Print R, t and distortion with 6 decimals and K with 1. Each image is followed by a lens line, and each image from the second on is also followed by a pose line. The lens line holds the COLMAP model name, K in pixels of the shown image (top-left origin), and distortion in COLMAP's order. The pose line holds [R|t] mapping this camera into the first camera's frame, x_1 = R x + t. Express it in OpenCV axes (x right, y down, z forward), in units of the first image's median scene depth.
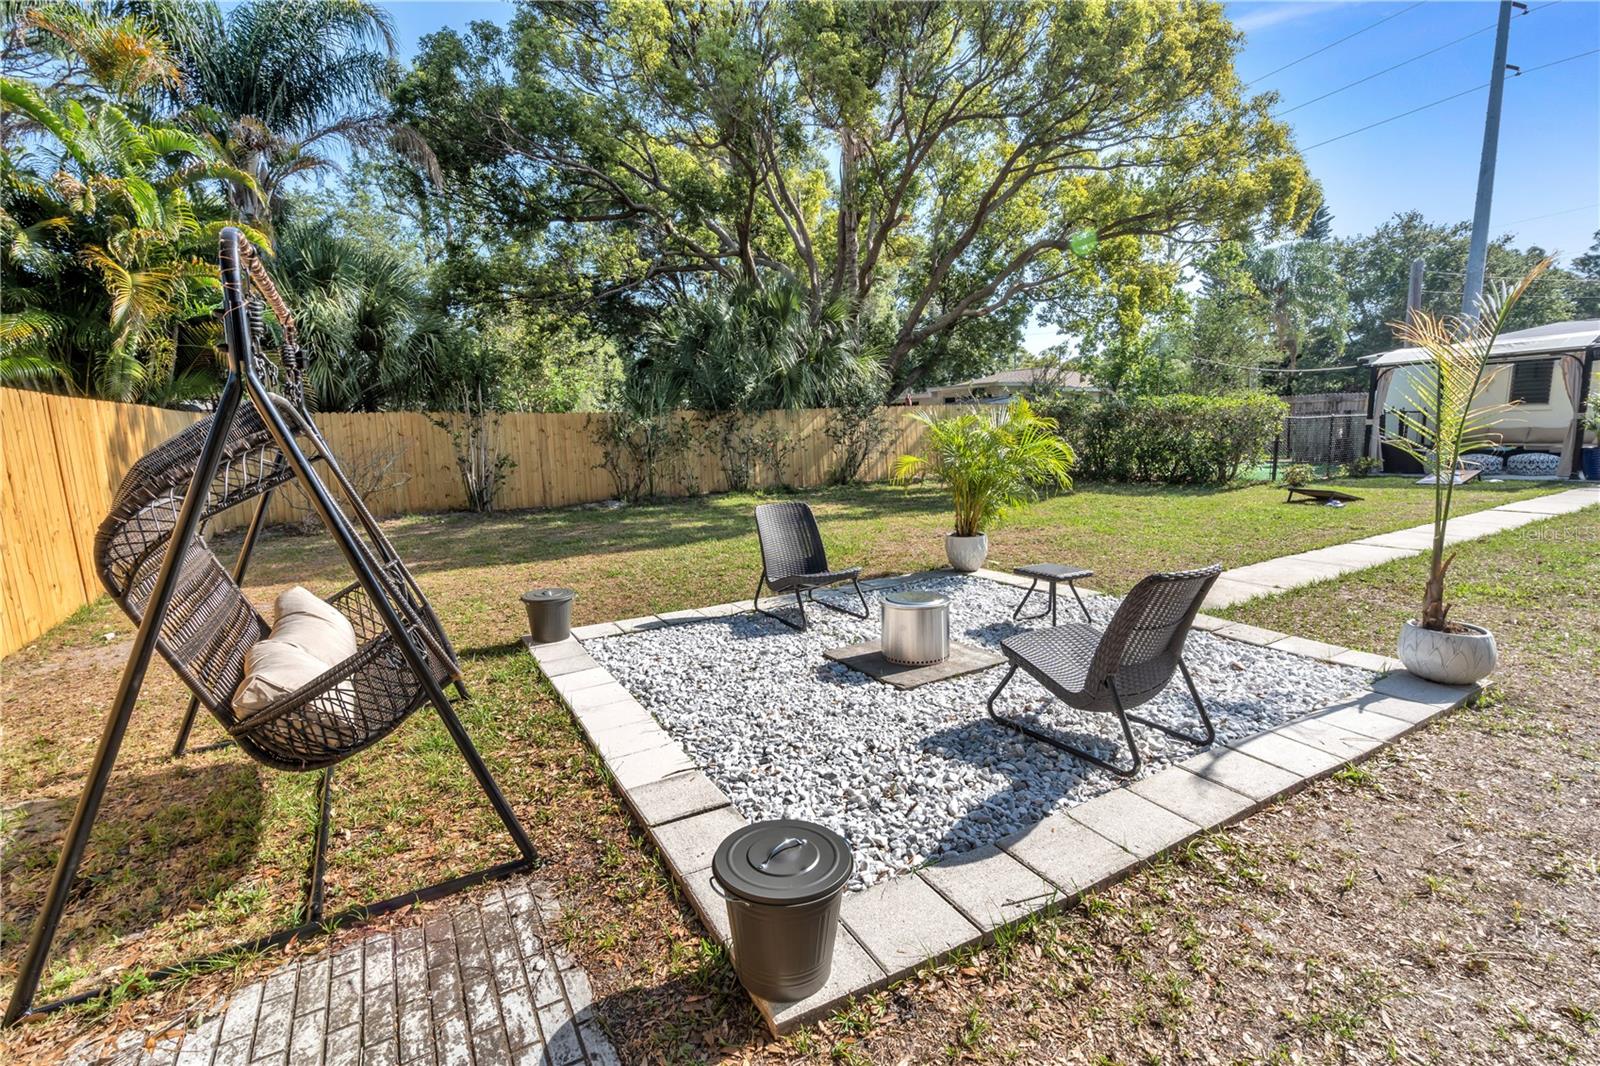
lens RADIAL K [[726.3, 0, 798.5], [0, 726.3, 535.1], [0, 0, 1]] dist [-0.001115, 0.000526]
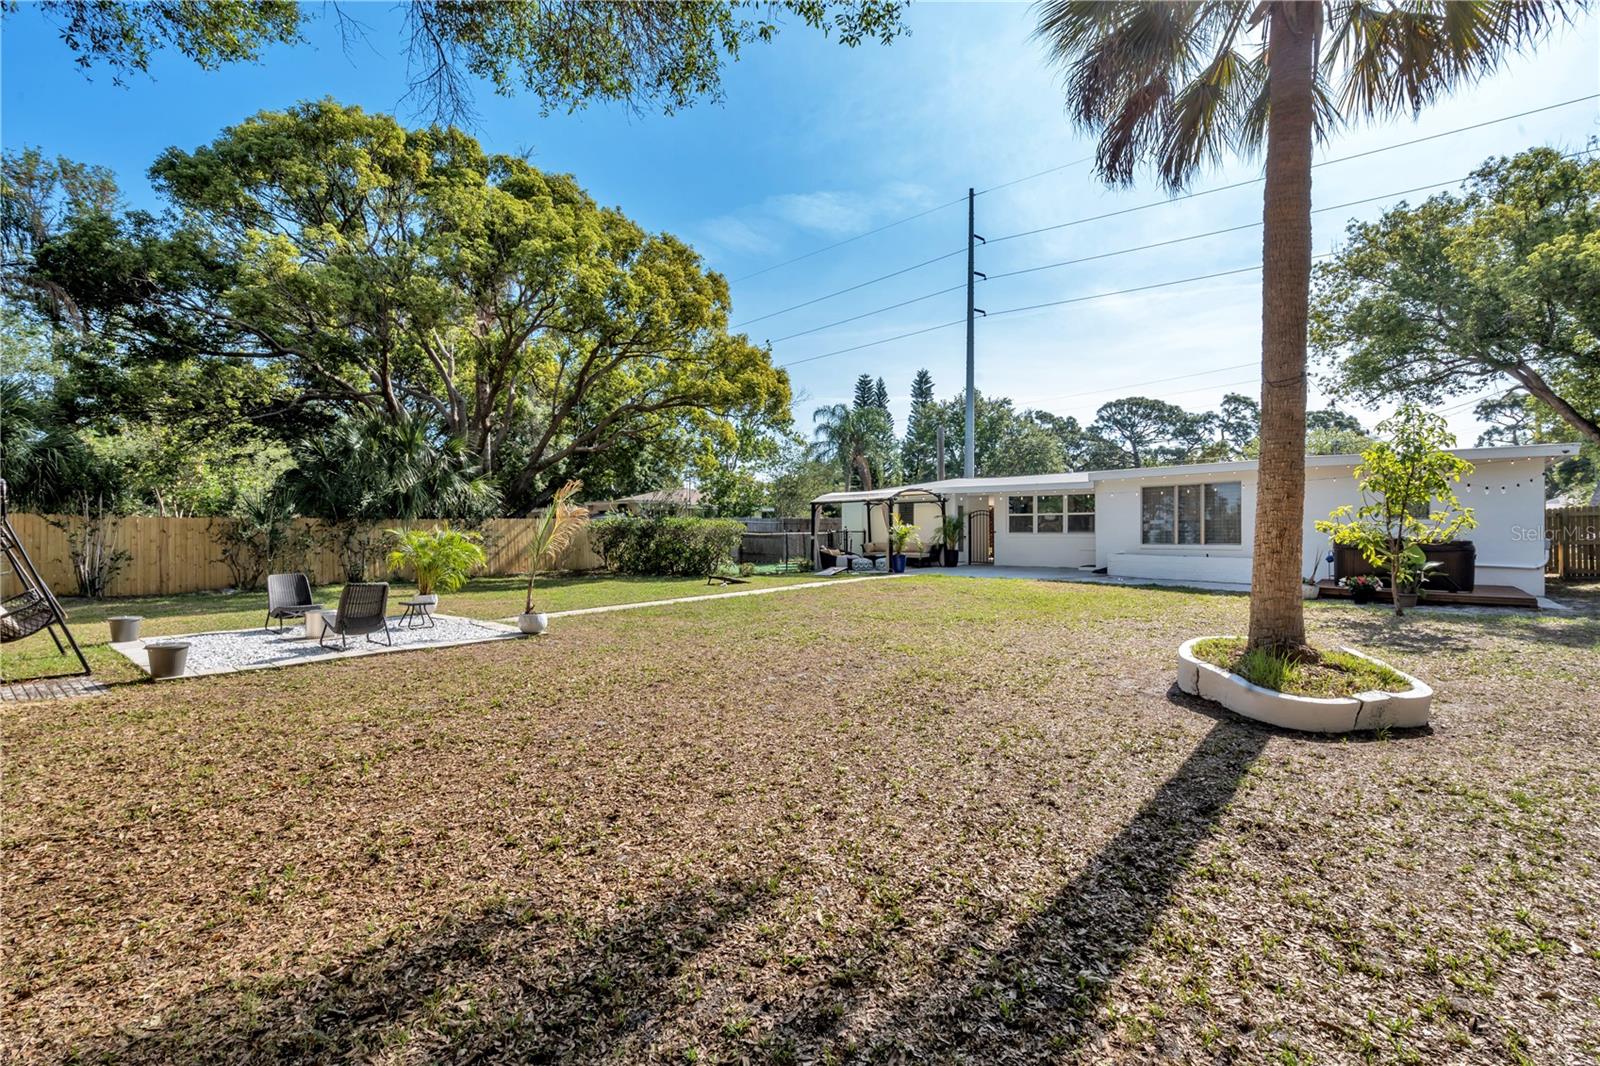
lens RADIAL K [[726.3, 0, 805.7], [0, 726.3, 534.6], [0, 0, 1]] dist [-0.001115, 0.000526]
pose [[0.937627, 0.020658, 0.347027, 0.215687], [0.029954, 0.989720, -0.139849, 0.058696], [-0.346349, 0.141522, 0.927369, -0.460680]]
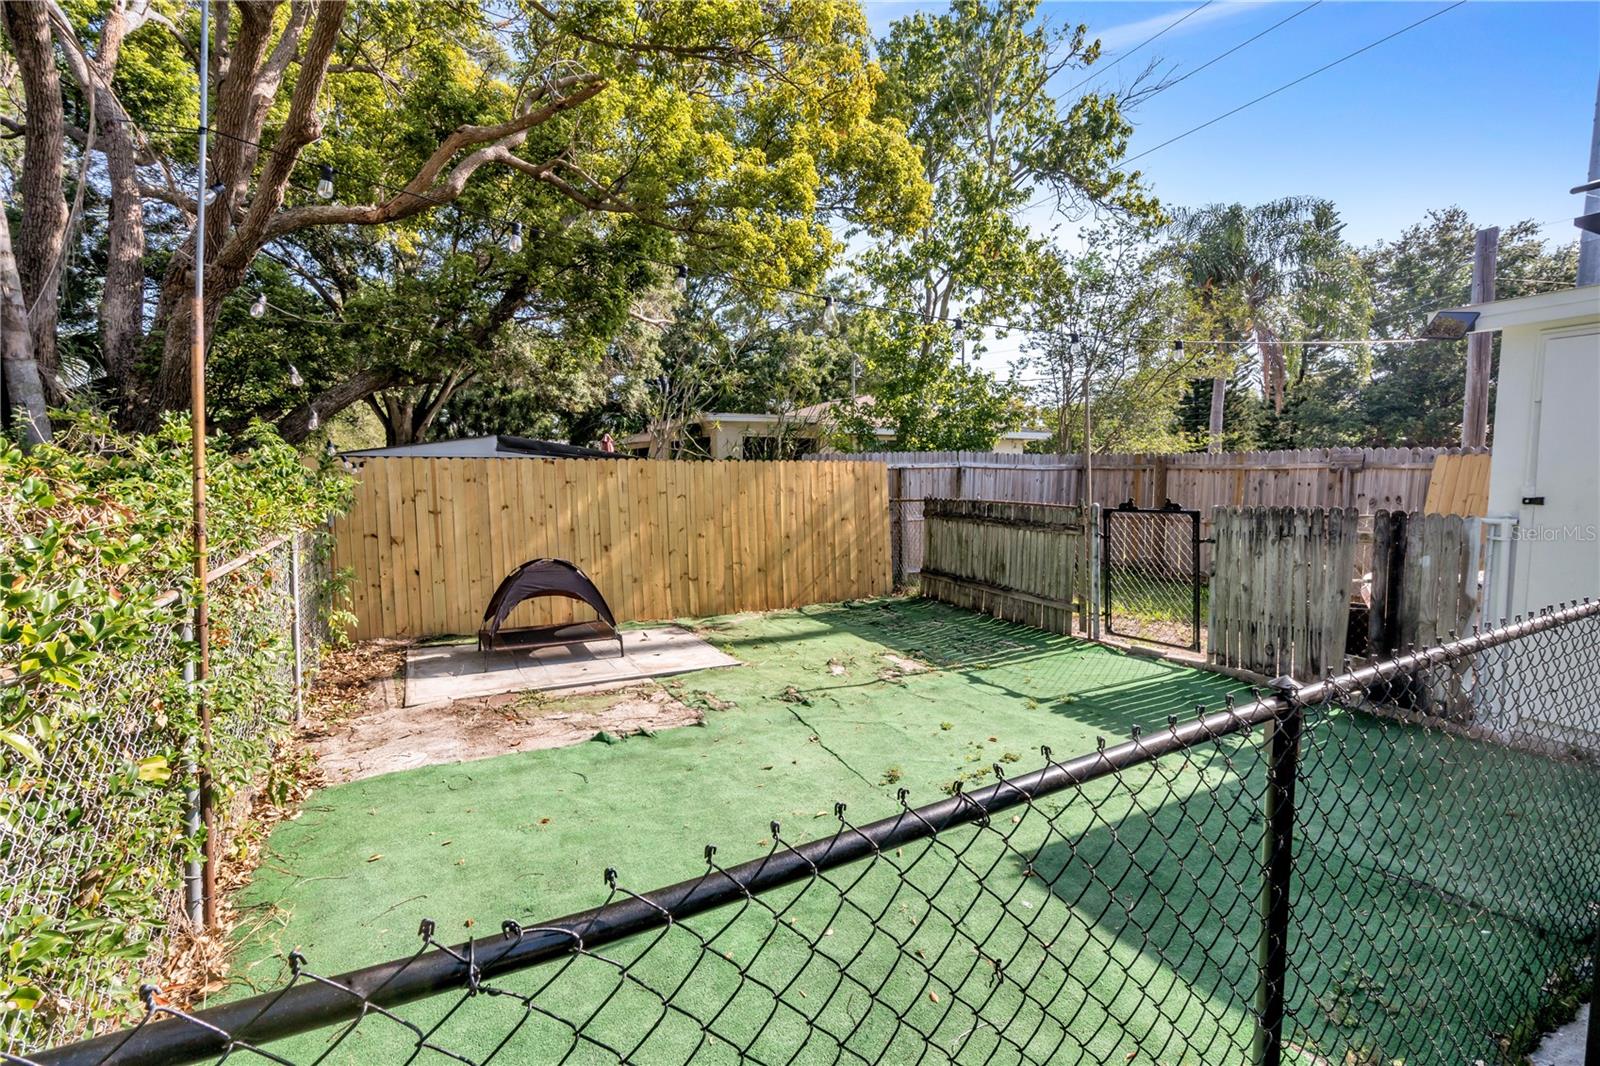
lens RADIAL K [[726.3, 0, 796.4], [0, 726.3, 531.7], [0, 0, 1]] dist [-0.001115, 0.000526]
pose [[0.999476, 0.025073, -0.020487, 0.648867], [-0.026286, 0.997777, -0.061233, -0.169439], [0.018906, 0.061740, 0.997913, 0.871033]]
